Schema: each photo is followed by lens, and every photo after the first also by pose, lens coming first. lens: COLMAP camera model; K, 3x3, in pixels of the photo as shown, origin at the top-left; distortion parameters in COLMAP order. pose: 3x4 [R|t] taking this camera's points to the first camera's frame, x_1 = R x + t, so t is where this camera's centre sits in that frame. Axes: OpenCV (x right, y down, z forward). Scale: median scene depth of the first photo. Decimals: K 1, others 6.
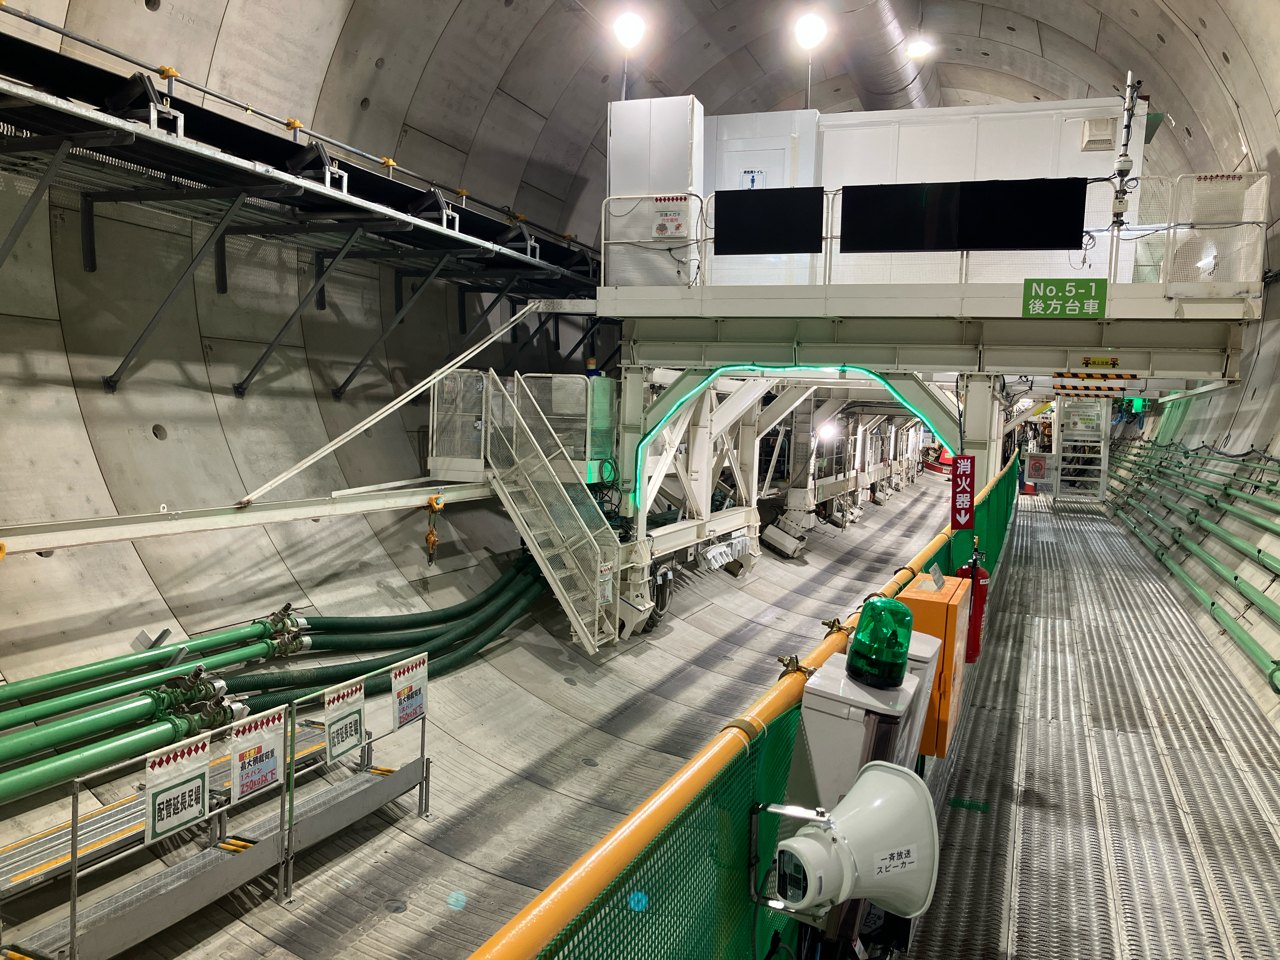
lens RADIAL K [[933.9, 0, 642.4], [0, 933.9, 455.1], [0, 0, 1]] dist [0.055155, -0.114233]
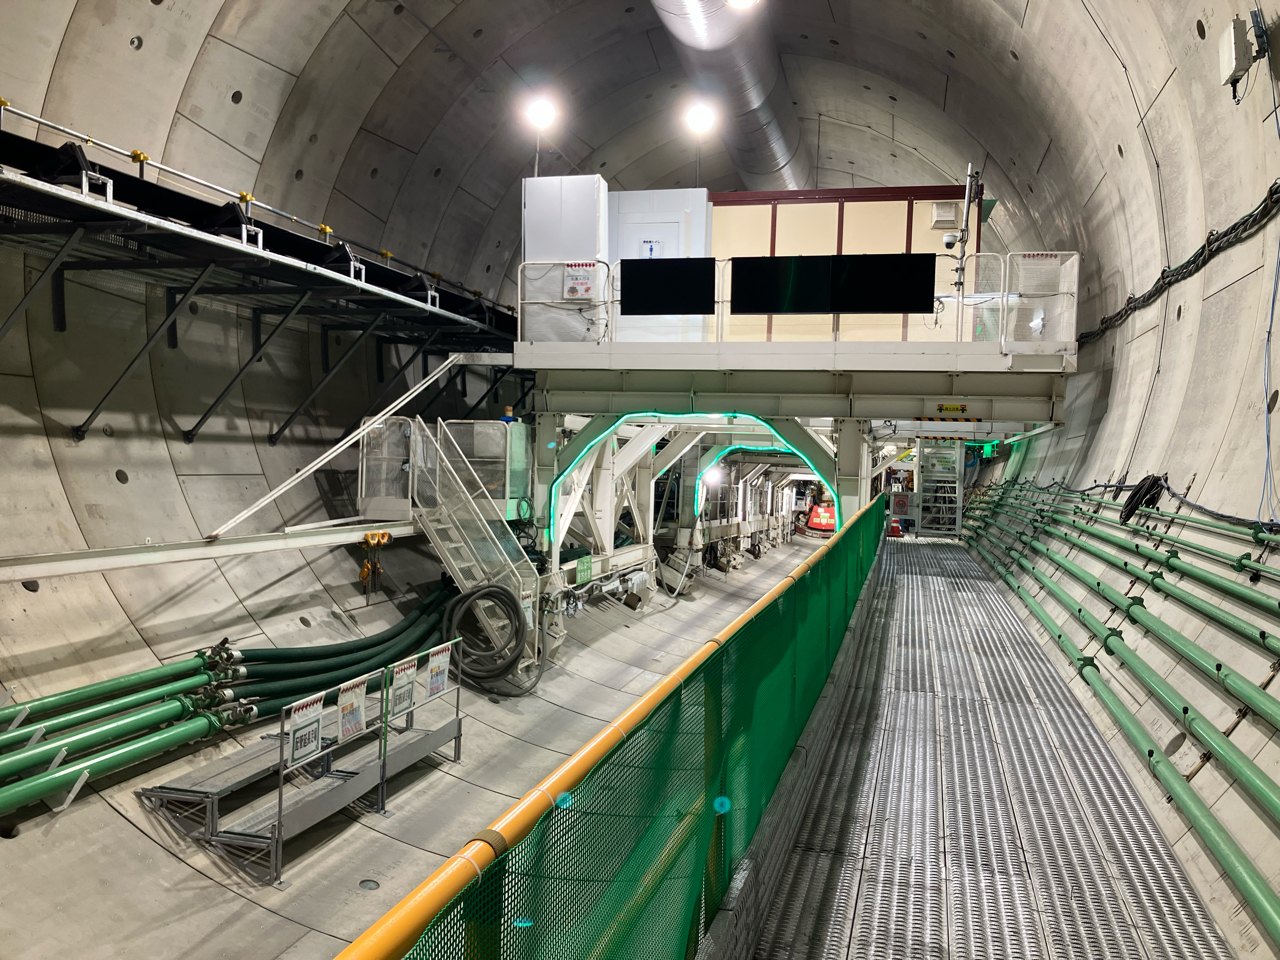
lens RADIAL K [[1061.2, 0, 640.4], [0, 1061.2, 475.8], [0, 0, 1]] dist [0.003335, -0.014623]
pose [[0.989743, -0.010625, 0.142465, -0.079356], [0.016203, 0.999144, -0.038054, 0.027467], [-0.141939, 0.039972, 0.989068, -0.247769]]
